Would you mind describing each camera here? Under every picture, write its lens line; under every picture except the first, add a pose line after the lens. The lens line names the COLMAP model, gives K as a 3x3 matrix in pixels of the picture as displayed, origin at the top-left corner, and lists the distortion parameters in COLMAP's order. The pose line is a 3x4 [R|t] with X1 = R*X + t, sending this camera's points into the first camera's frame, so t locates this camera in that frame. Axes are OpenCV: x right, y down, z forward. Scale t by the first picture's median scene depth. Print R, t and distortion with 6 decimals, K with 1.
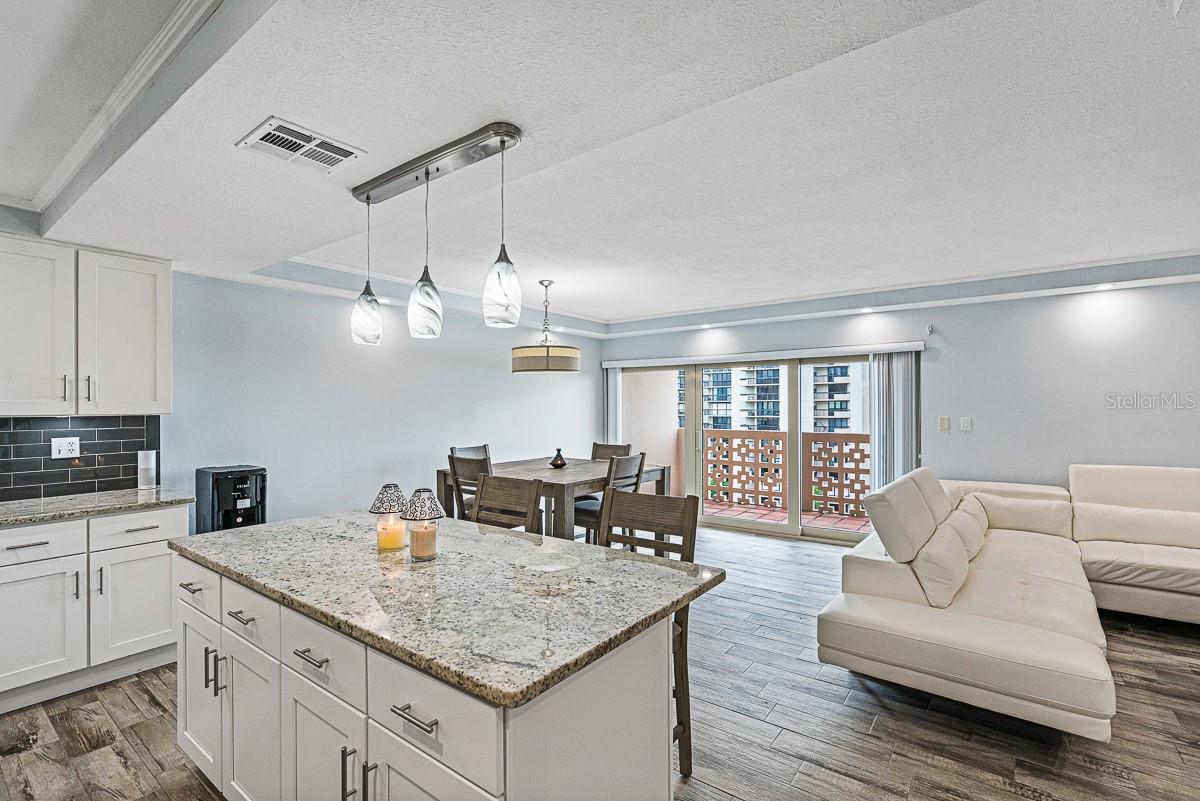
lens RADIAL K [[548.3, 0, 597.2], [0, 548.3, 404.8], [0, 0, 1]] dist [-0.011592, 0.000274]
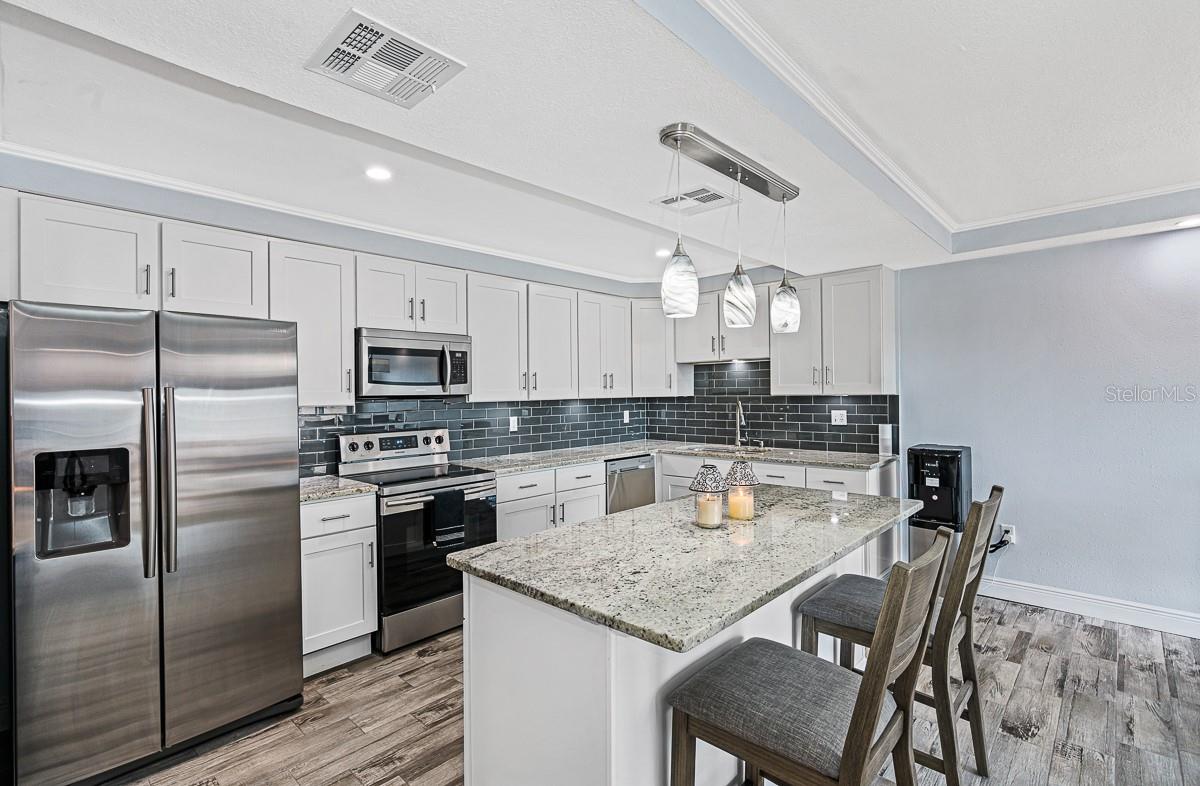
lens RADIAL K [[550.6, 0, 596.0], [0, 550.6, 393.1], [0, 0, 1]] dist [0.001000, 0.000211]
pose [[-0.110234, 0.008926, -0.993866, 0.785774], [0.015081, 0.999860, 0.007307, -0.006616], [0.993791, -0.014183, -0.110353, 0.838083]]
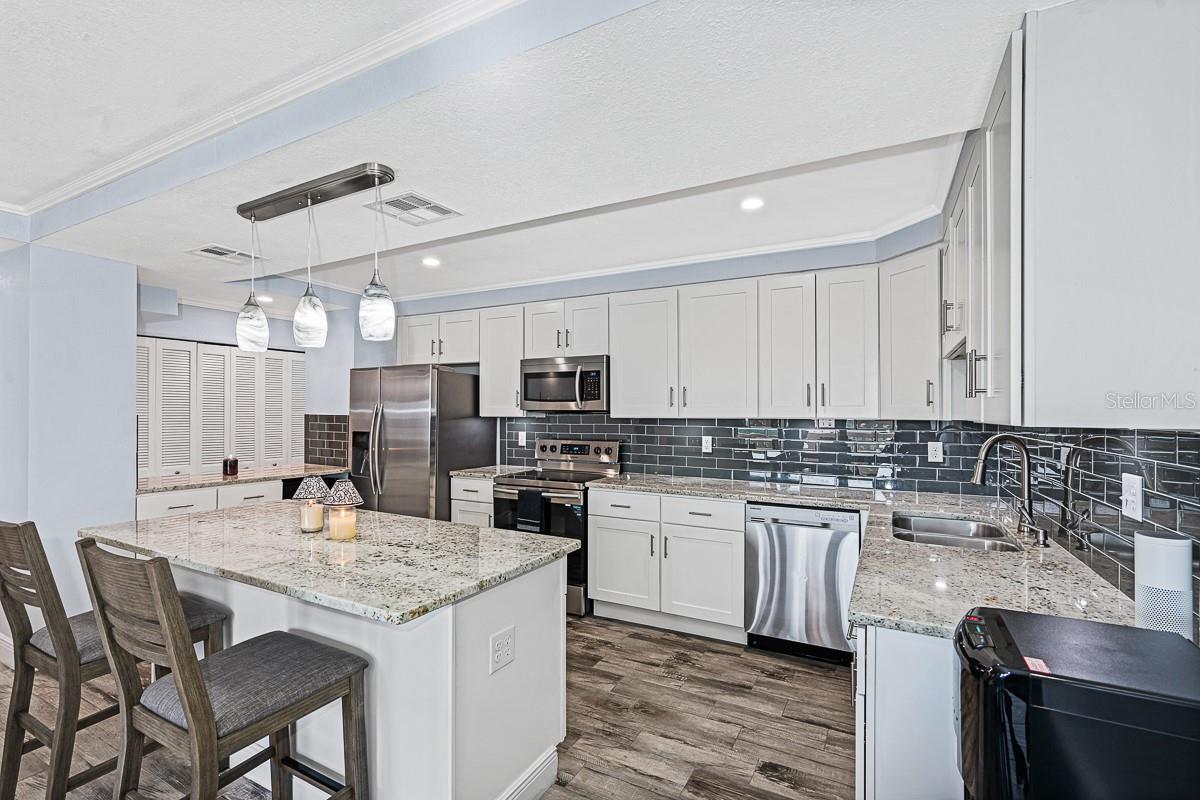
lens RADIAL K [[548.3, 0, 597.2], [0, 548.3, 404.3], [0, 0, 1]] dist [-0.011592, 0.000274]
pose [[-0.988830, 0.002631, -0.149026, -0.717700], [0.003895, 0.999959, -0.008196, -0.000469], [0.148998, -0.008685, -0.988799, 2.167914]]
